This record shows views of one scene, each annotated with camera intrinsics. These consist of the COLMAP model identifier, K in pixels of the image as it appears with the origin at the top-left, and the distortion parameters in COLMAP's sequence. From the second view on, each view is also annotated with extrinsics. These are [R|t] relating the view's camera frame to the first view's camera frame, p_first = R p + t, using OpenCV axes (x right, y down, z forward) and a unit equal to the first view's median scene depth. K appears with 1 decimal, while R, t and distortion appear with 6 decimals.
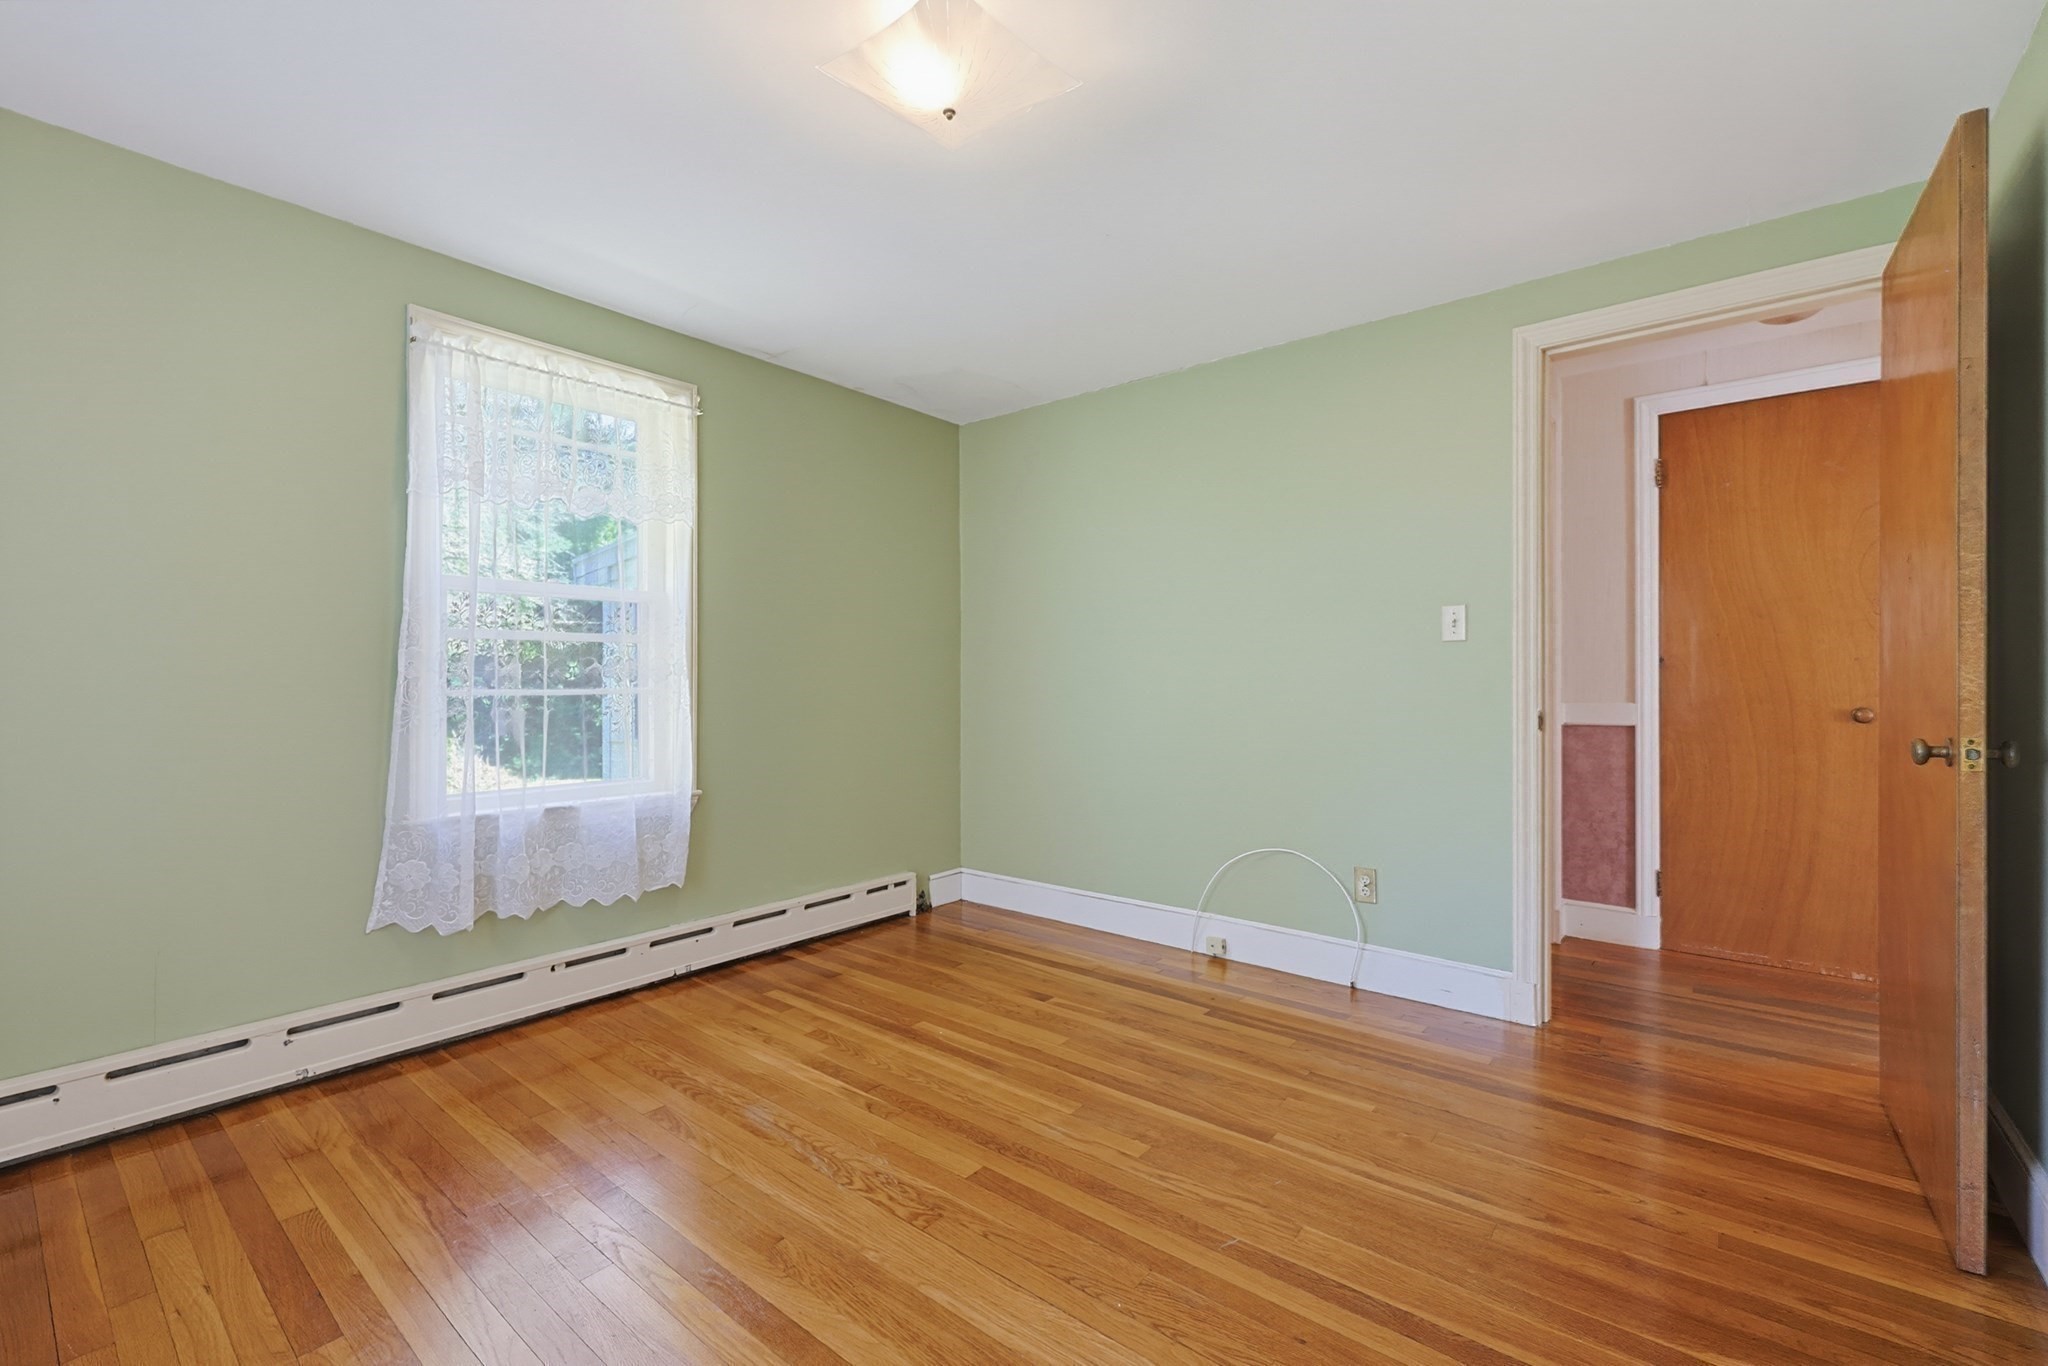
lens RADIAL K [[862.4, 0, 1044.8], [0, 862.4, 685.0], [0, 0, 1]] dist [0.000247, -0.000045]
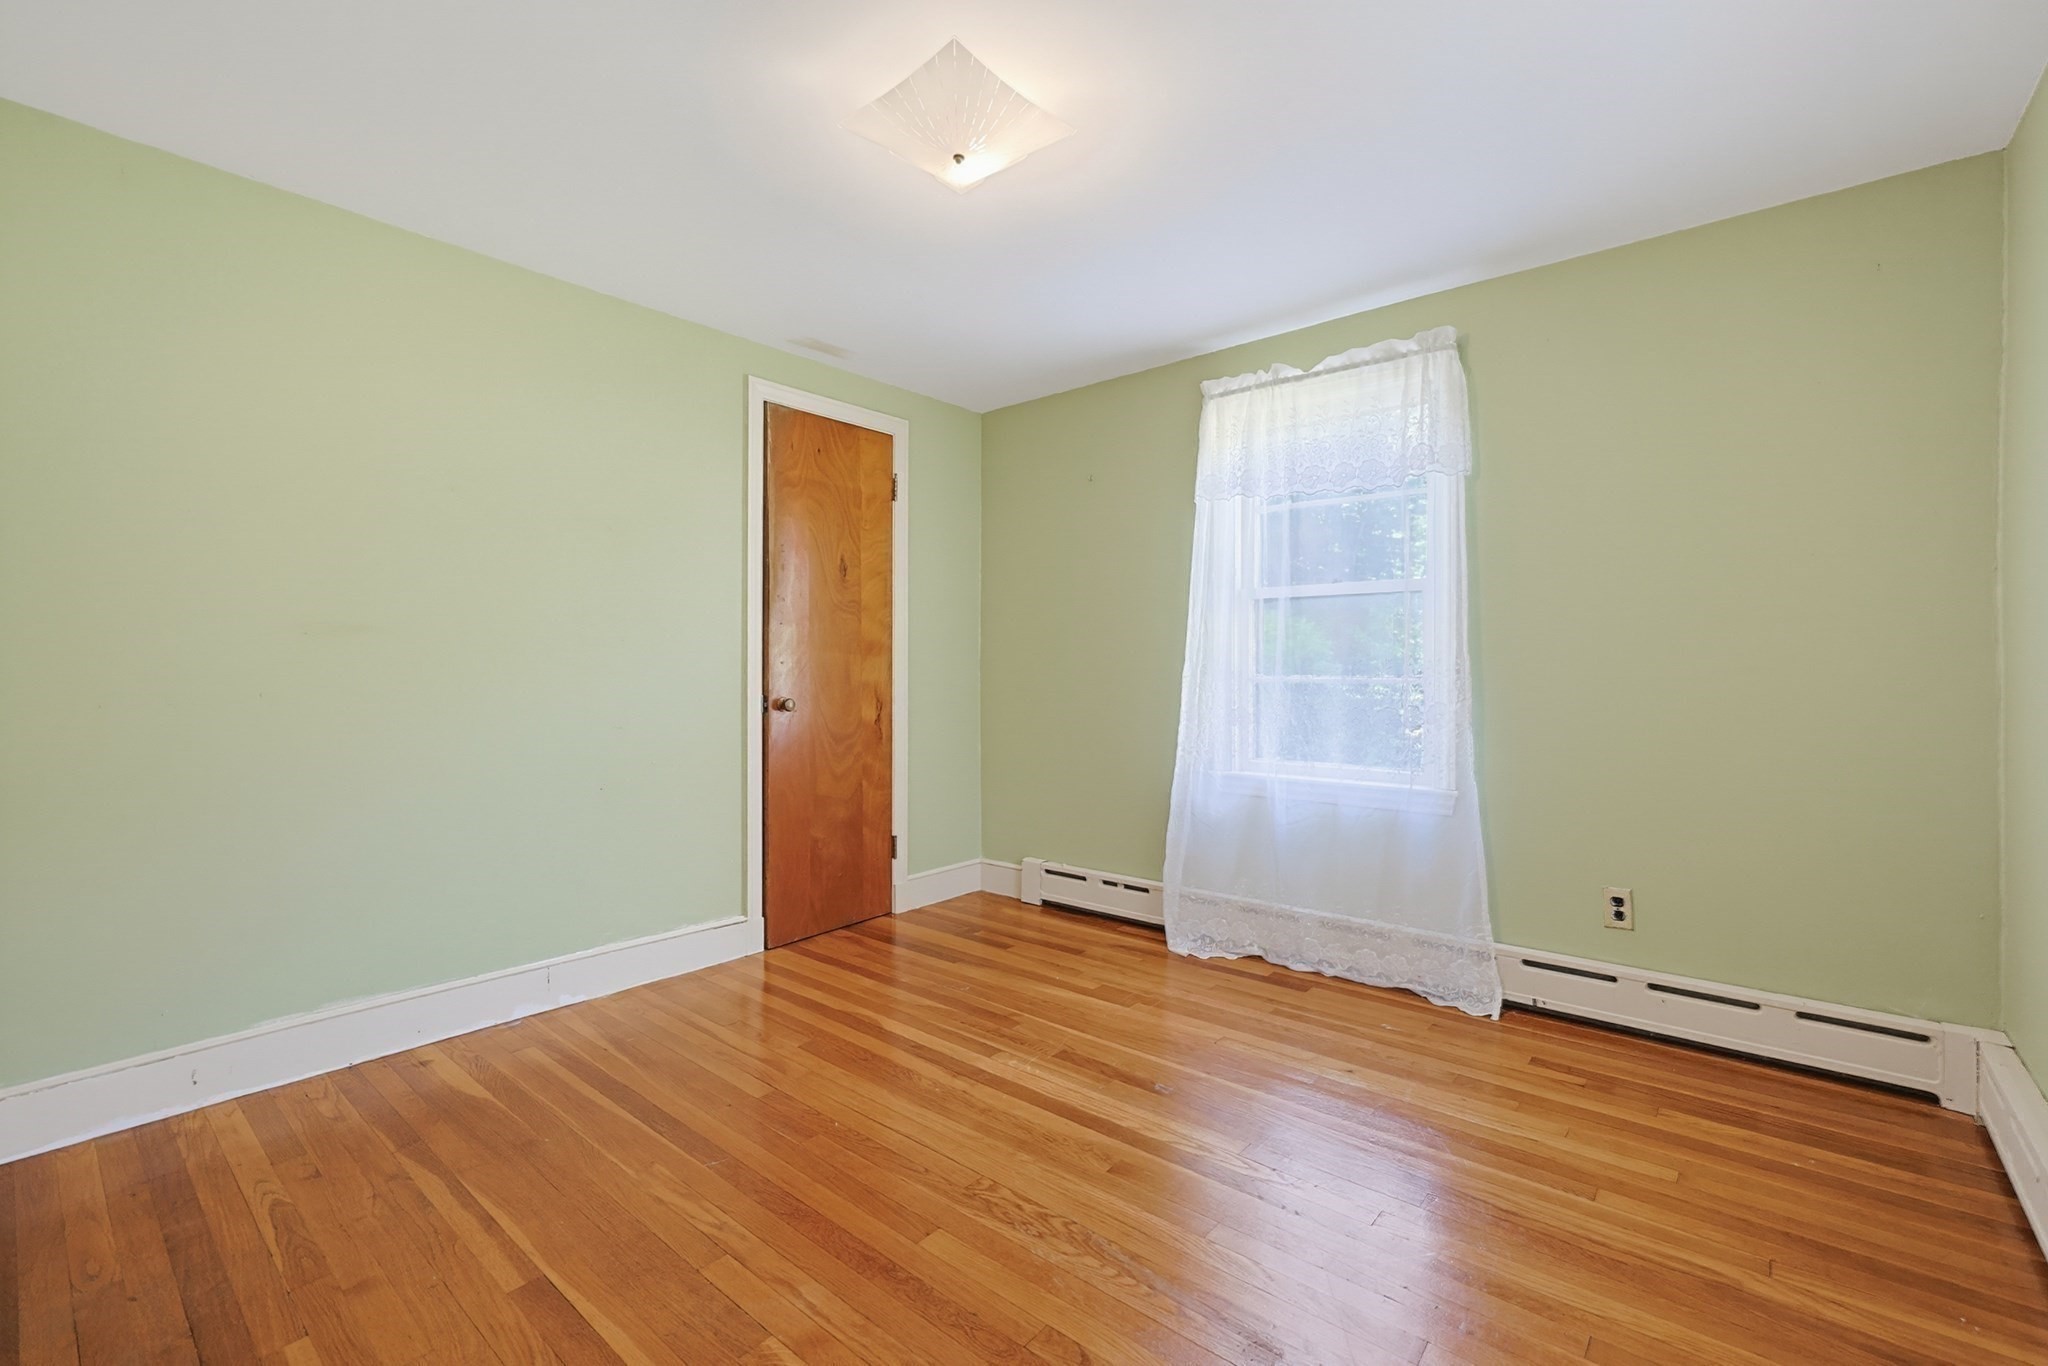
lens RADIAL K [[881.4, 0, 1027.7], [0, 881.4, 665.6], [0, 0, 1]] dist [-0.000738, -0.000621]
pose [[-0.999039, 0.000104, 0.043835, -0.183634], [0.000166, 0.999999, 0.001408, -0.009240], [-0.043835, 0.001414, -0.999038, 1.570322]]
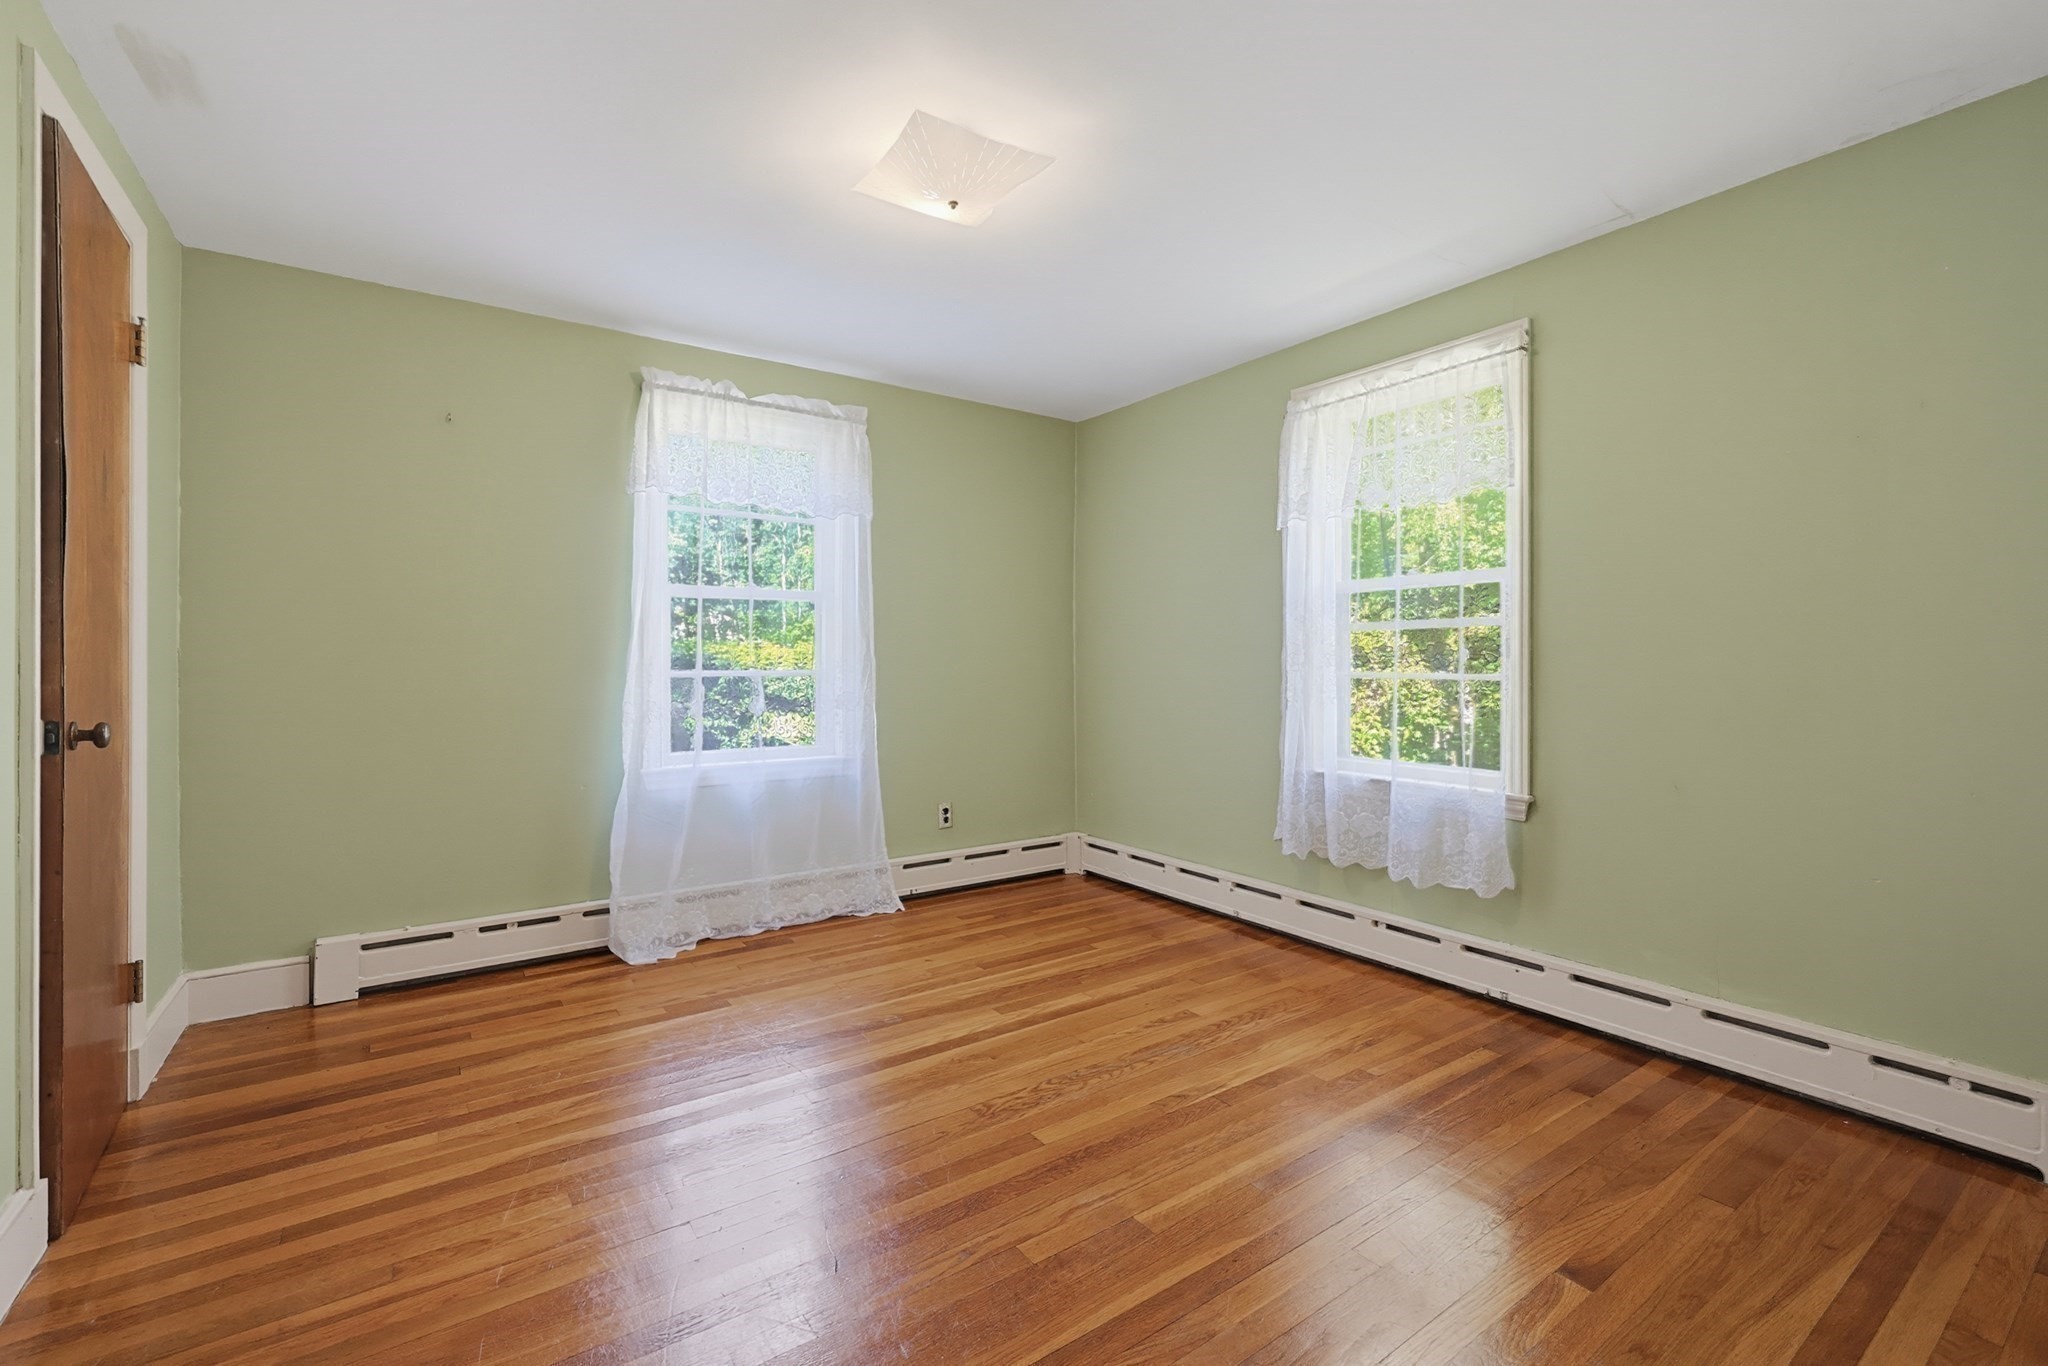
lens RADIAL K [[881.4, 0, 1027.7], [0, 881.4, 665.6], [0, 0, 1]] dist [-0.000738, -0.000621]
pose [[-0.291949, 0.002870, -0.956430, 0.782259], [-0.004883, 0.999978, 0.004491, -0.009344], [0.956421, 0.005982, -0.291929, 1.081619]]
